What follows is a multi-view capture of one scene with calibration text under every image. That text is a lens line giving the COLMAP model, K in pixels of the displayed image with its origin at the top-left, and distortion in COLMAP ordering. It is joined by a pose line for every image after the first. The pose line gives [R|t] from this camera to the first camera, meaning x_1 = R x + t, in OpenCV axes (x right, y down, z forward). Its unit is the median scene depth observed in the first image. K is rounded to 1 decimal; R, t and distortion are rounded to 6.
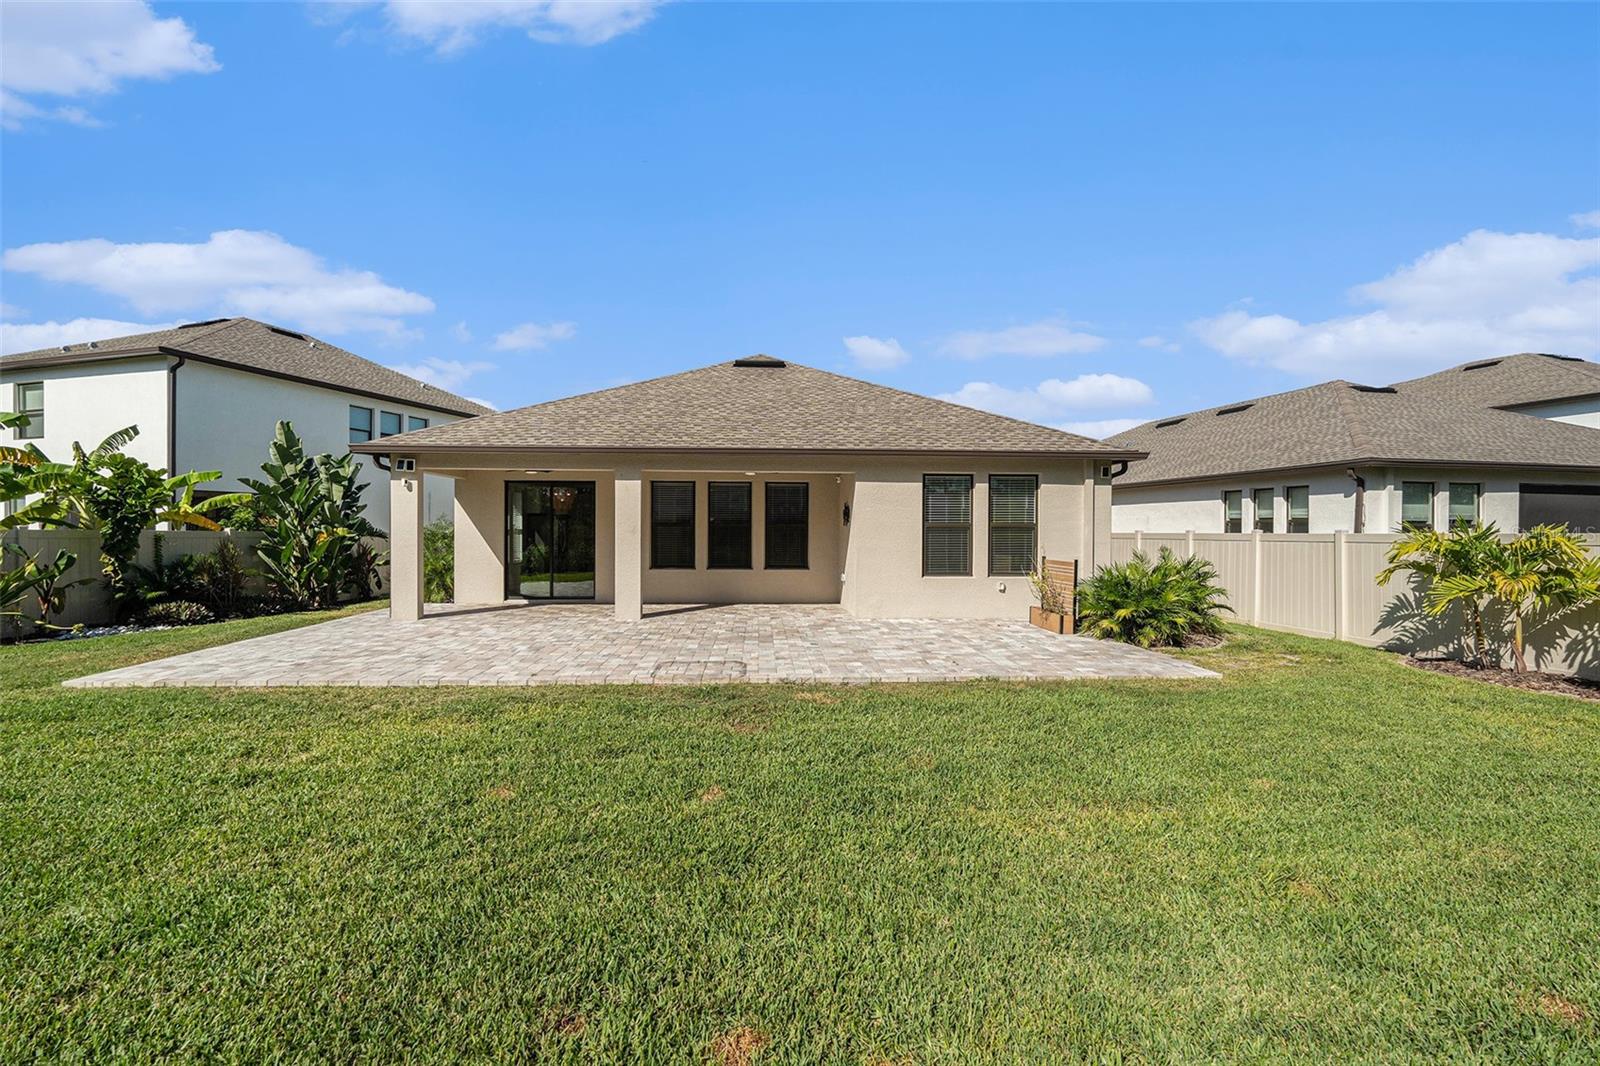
lens RADIAL K [[707.8, 0, 800.0], [0, 707.8, 533.0], [0, 0, 1]] dist [0.000337, -0.000011]
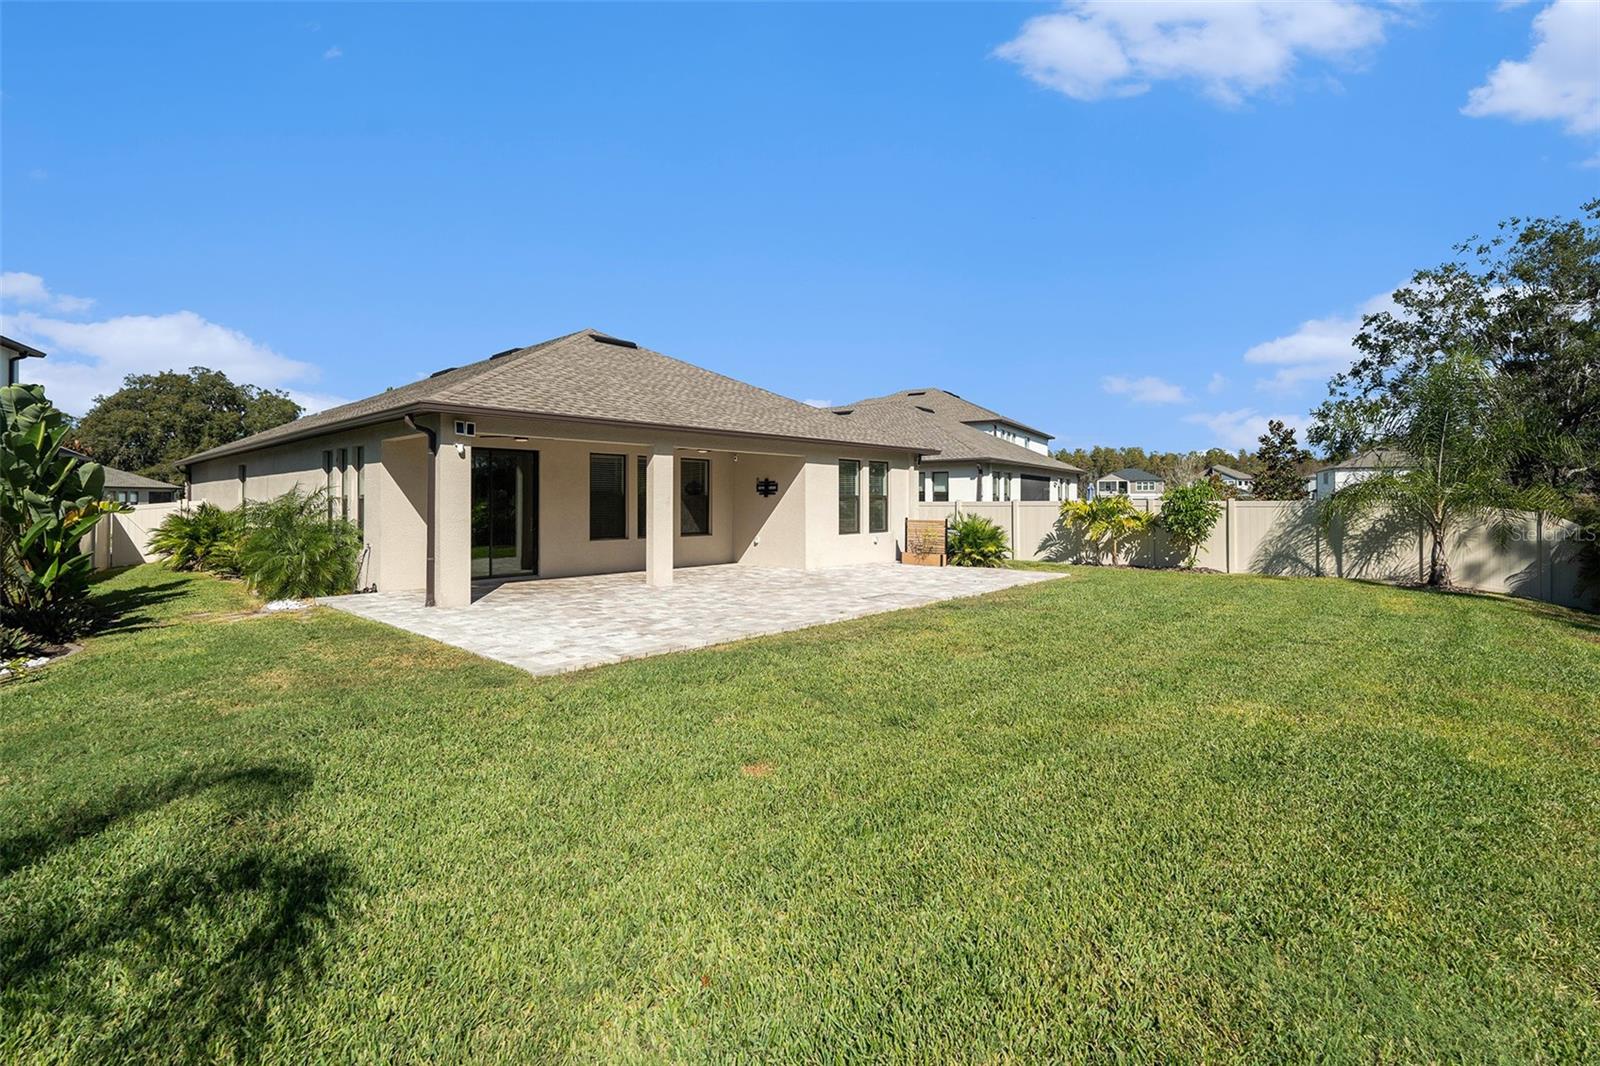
lens RADIAL K [[732.0, 0, 800.8], [0, 732.0, 495.7], [0, 0, 1]] dist [0.000343, 0.000005]
pose [[0.713454, 0.000313, 0.700702, -0.851353], [0.007569, 0.999938, -0.008153, -0.001951], [-0.700661, 0.011120, 0.713408, 0.056832]]
